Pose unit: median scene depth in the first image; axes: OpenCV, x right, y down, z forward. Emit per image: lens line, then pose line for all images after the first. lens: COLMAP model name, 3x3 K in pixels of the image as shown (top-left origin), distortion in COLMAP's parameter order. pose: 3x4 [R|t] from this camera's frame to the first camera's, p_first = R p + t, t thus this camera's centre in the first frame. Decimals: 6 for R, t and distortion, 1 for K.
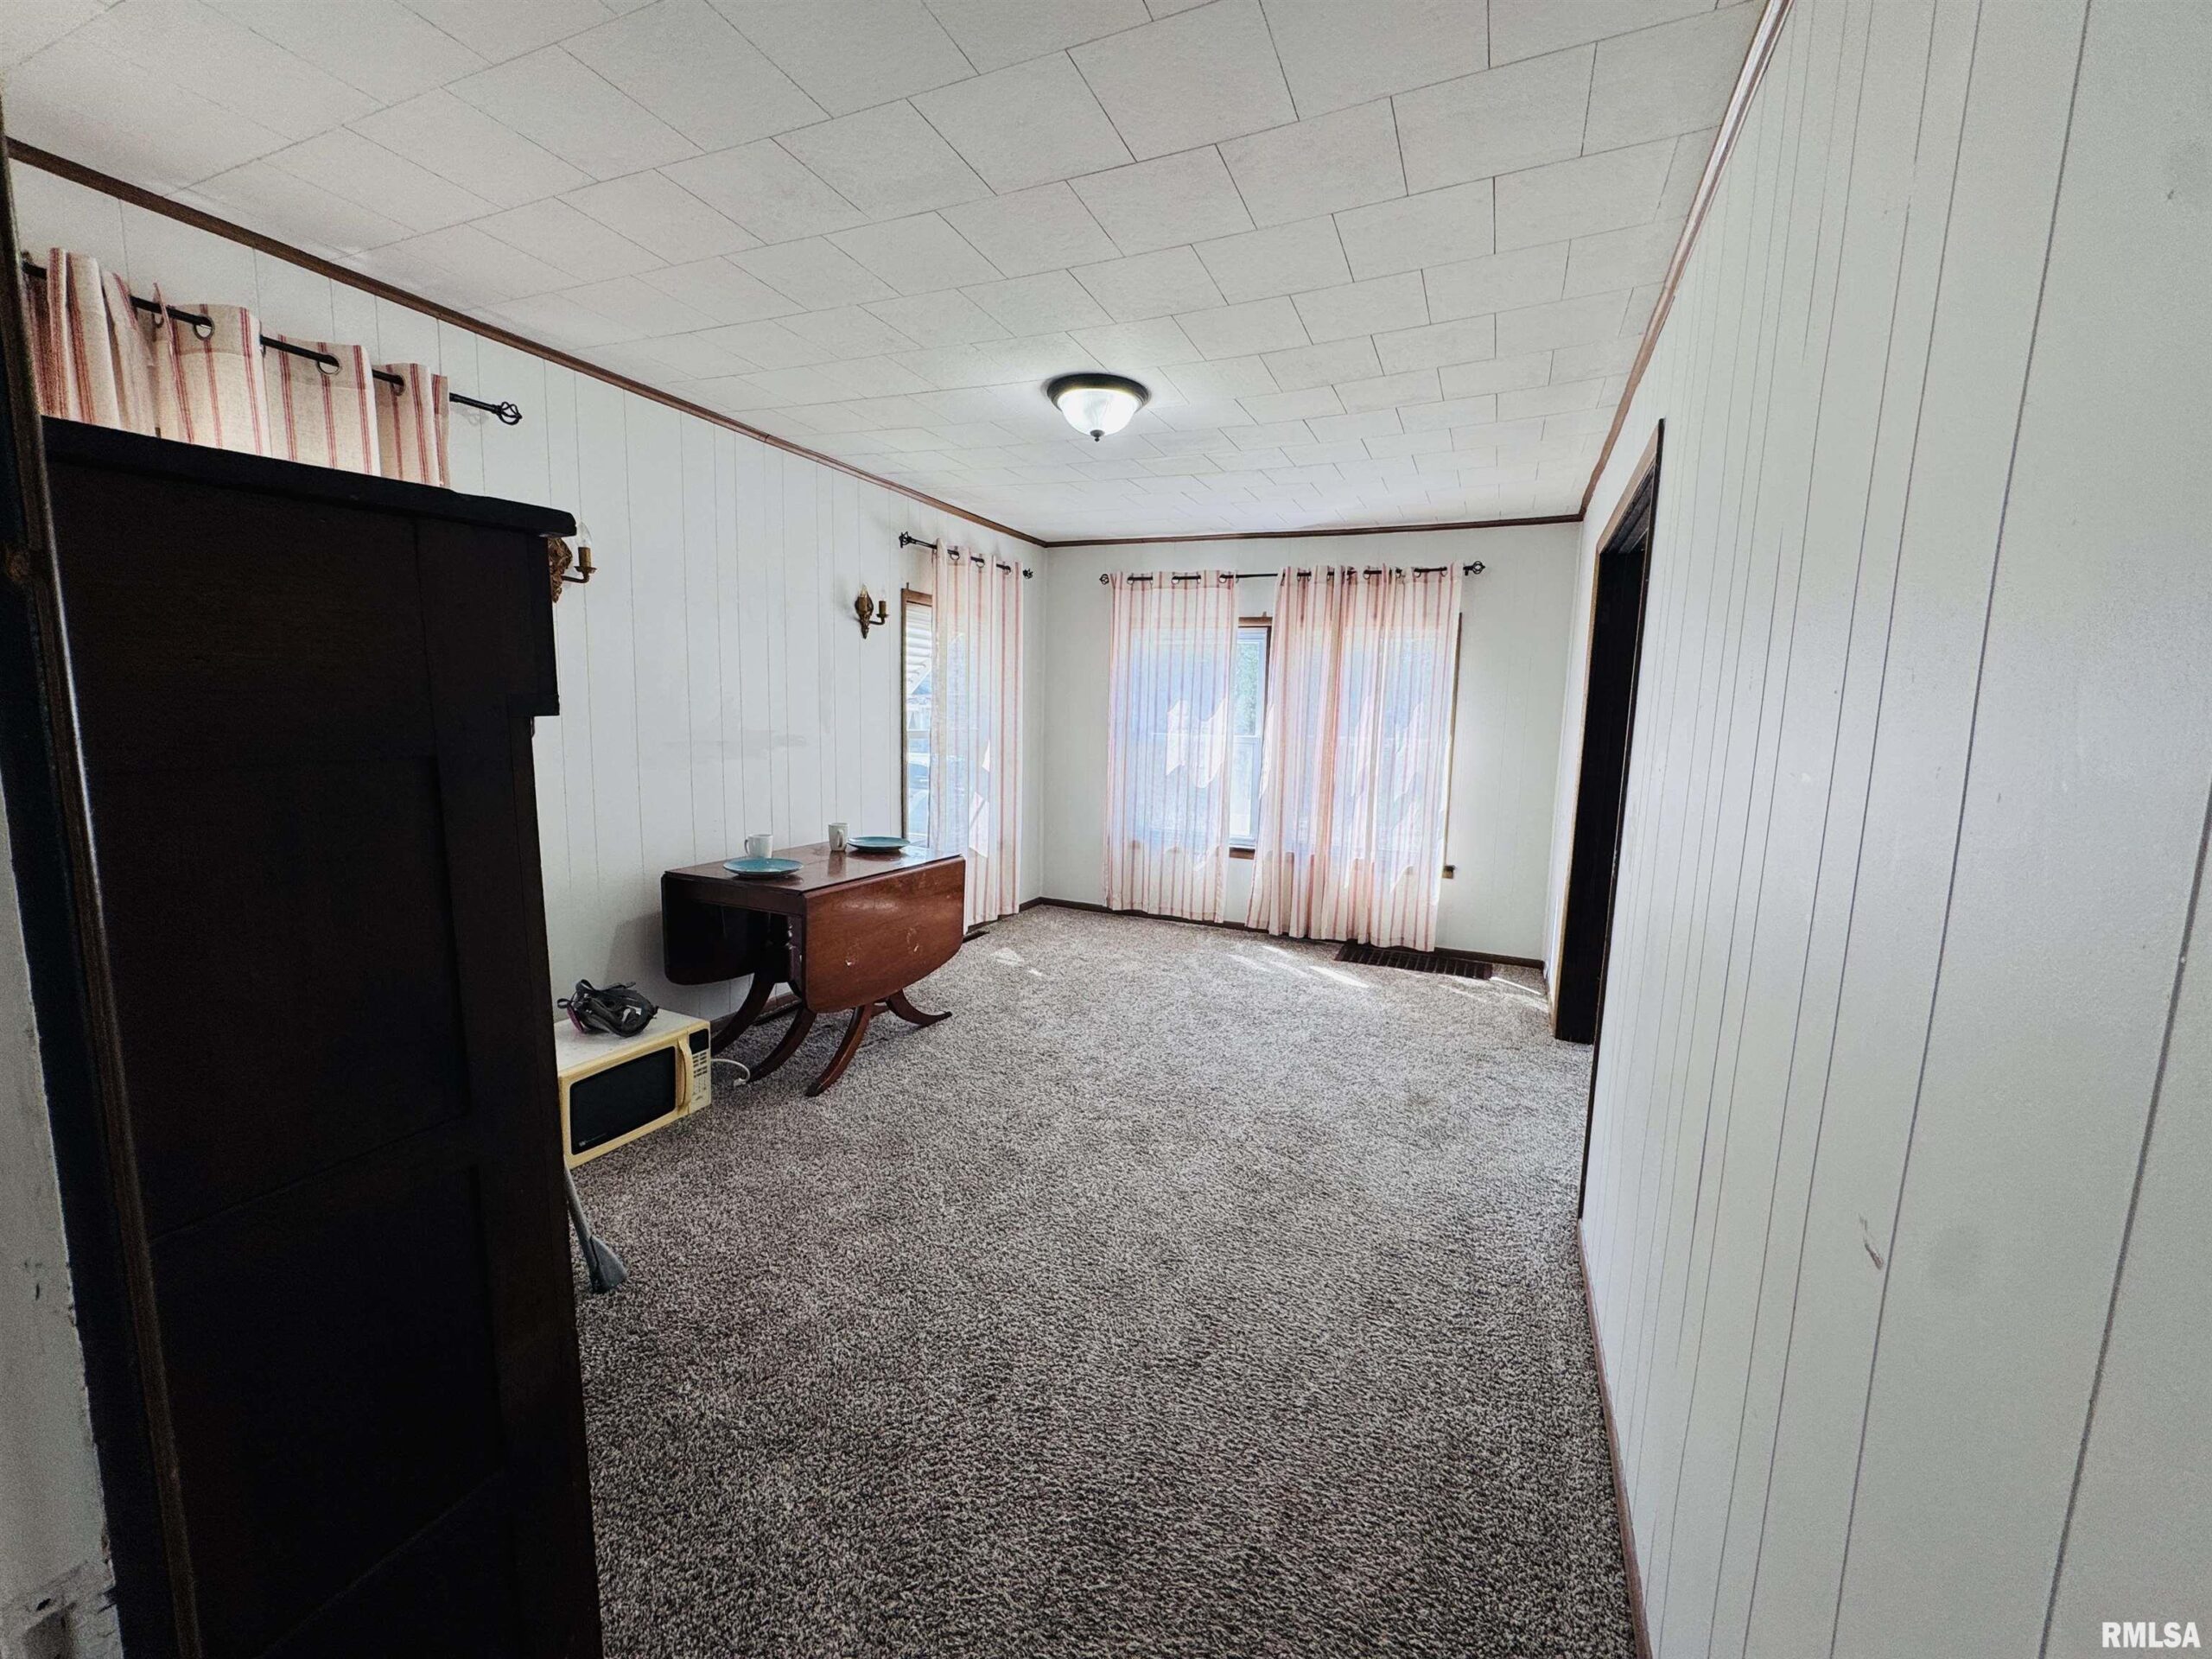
lens RADIAL K [[889.4, 0, 1106.0], [0, 889.4, 829.5], [0, 0, 1]] dist [-0.002353, 0.000594]
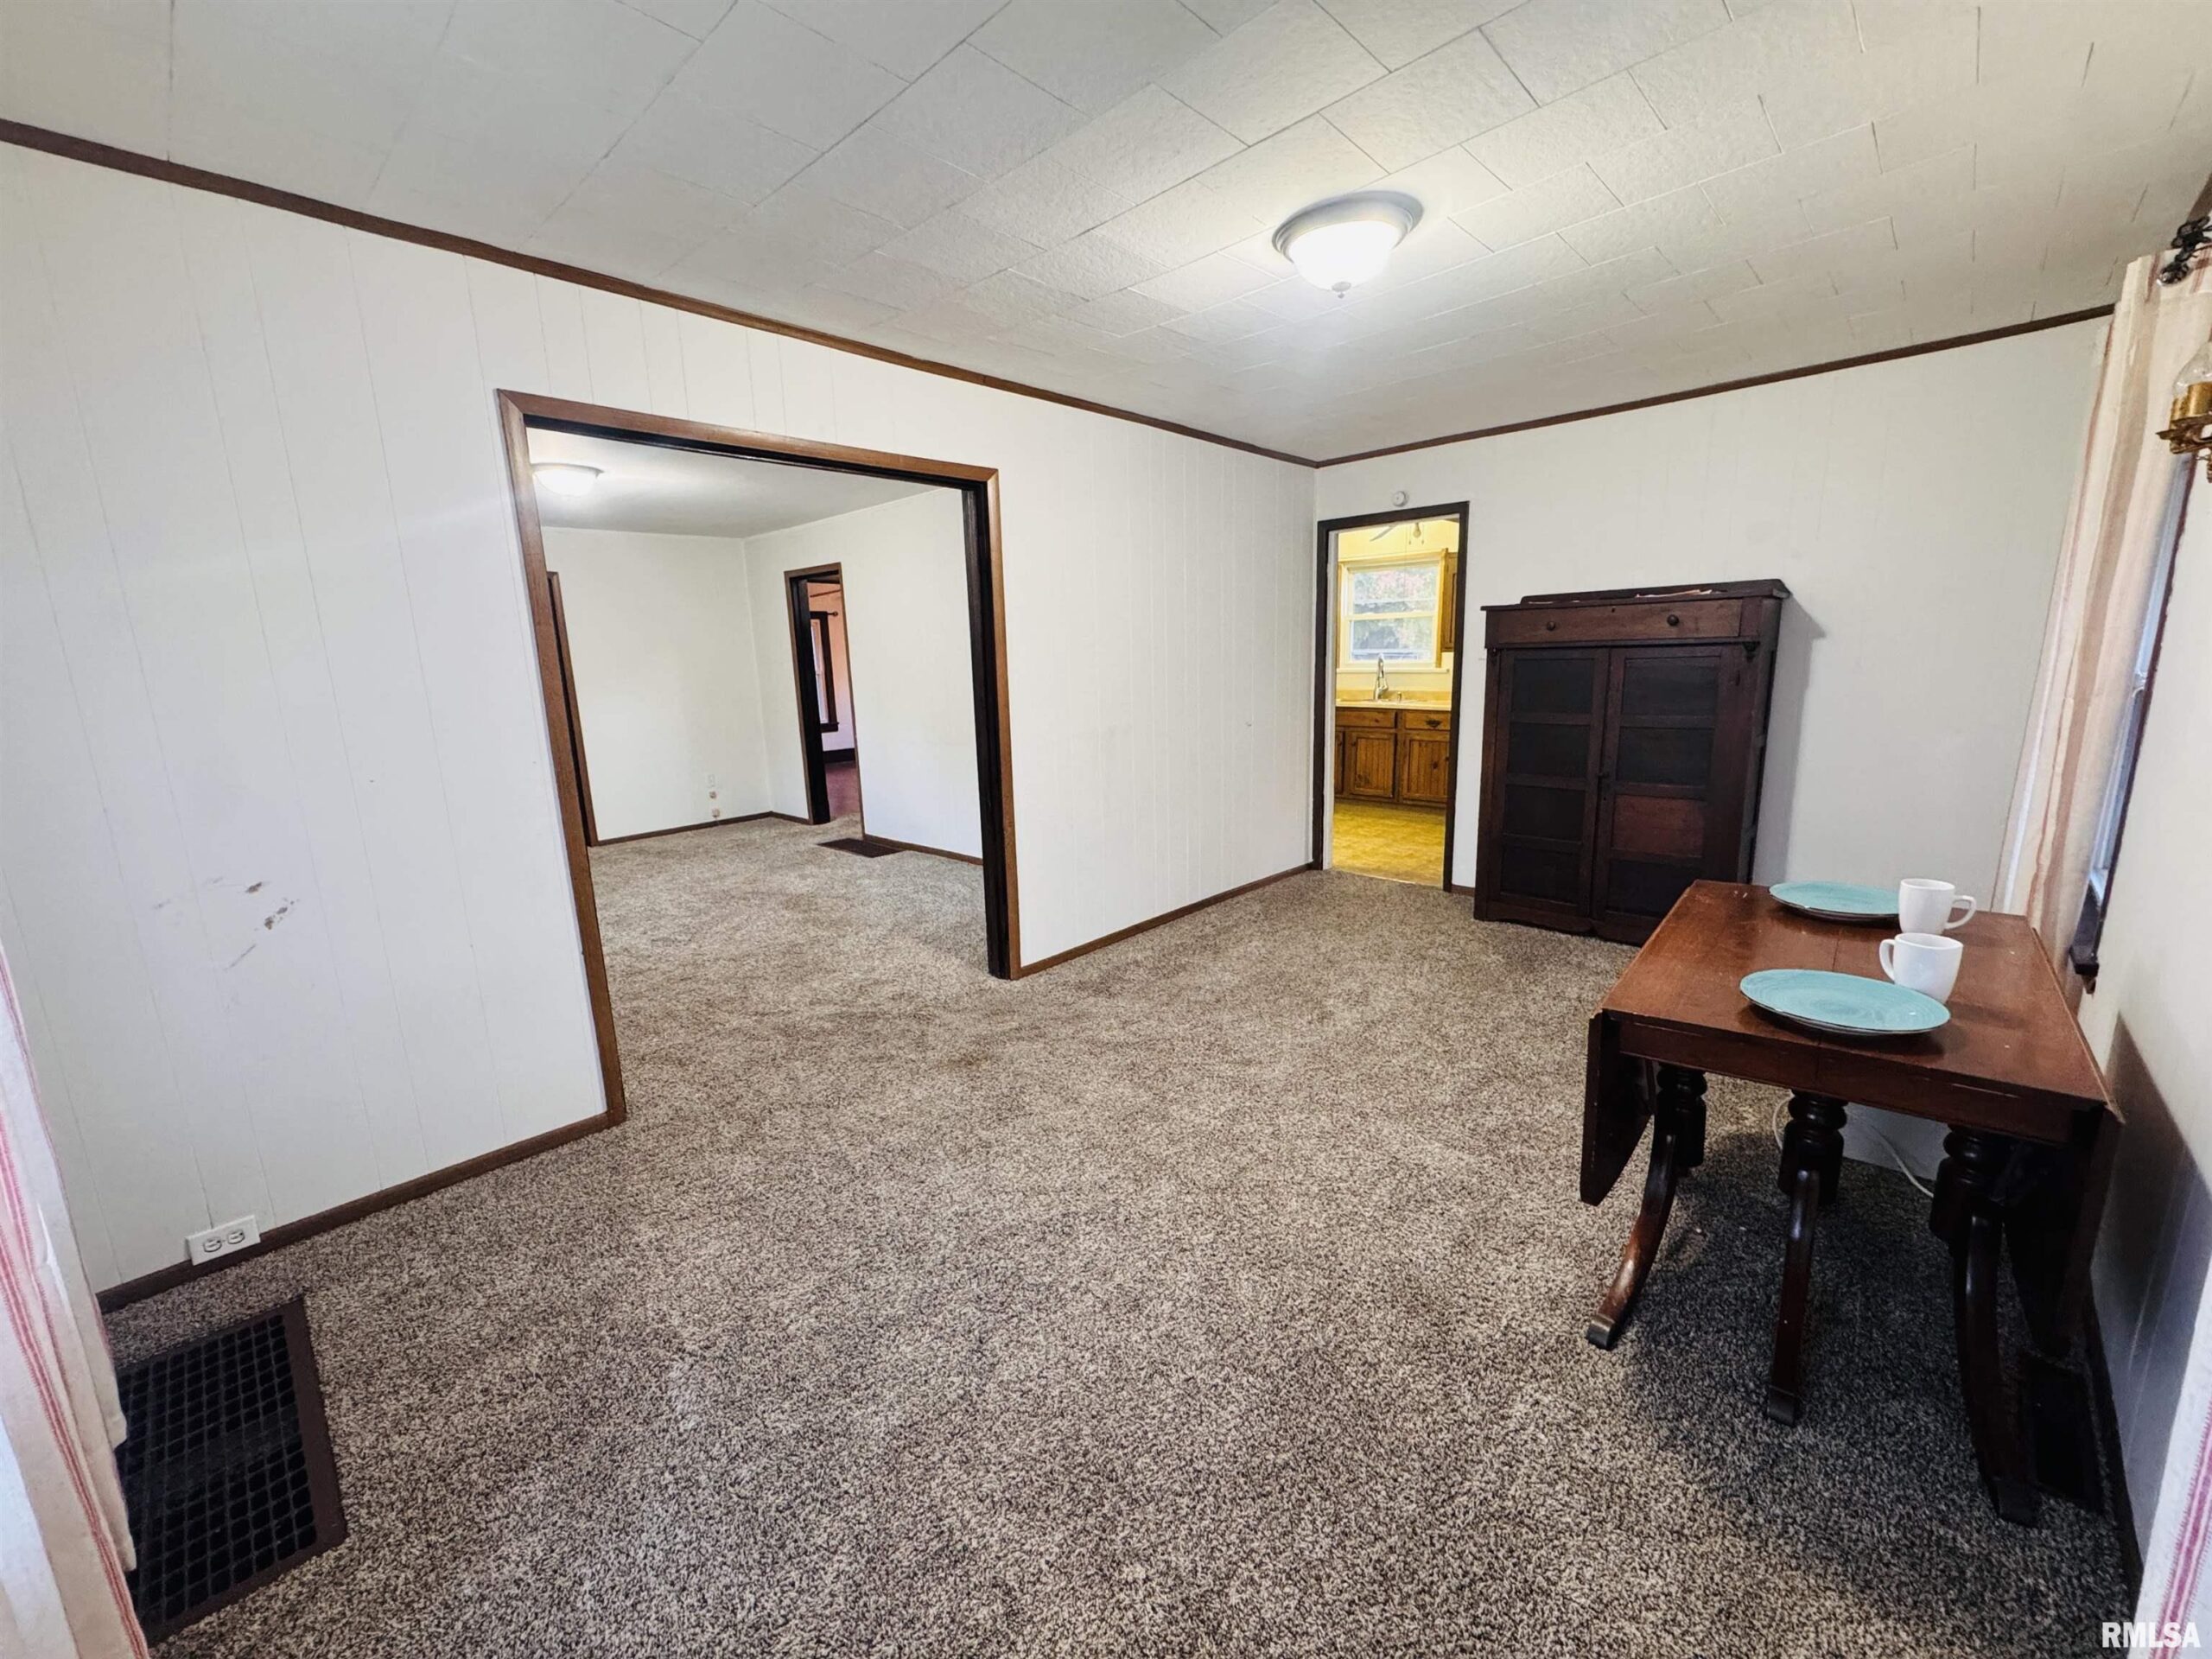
lens RADIAL K [[884.4, 0, 1112.7], [0, 884.4, 828.0], [0, 0, 1]] dist [-0.001183, -0.000317]
pose [[-0.943195, -0.066187, 0.325579, -0.073257], [0.047694, 0.942833, 0.329836, -0.192165], [-0.328797, 0.326628, -0.886119, 1.353839]]
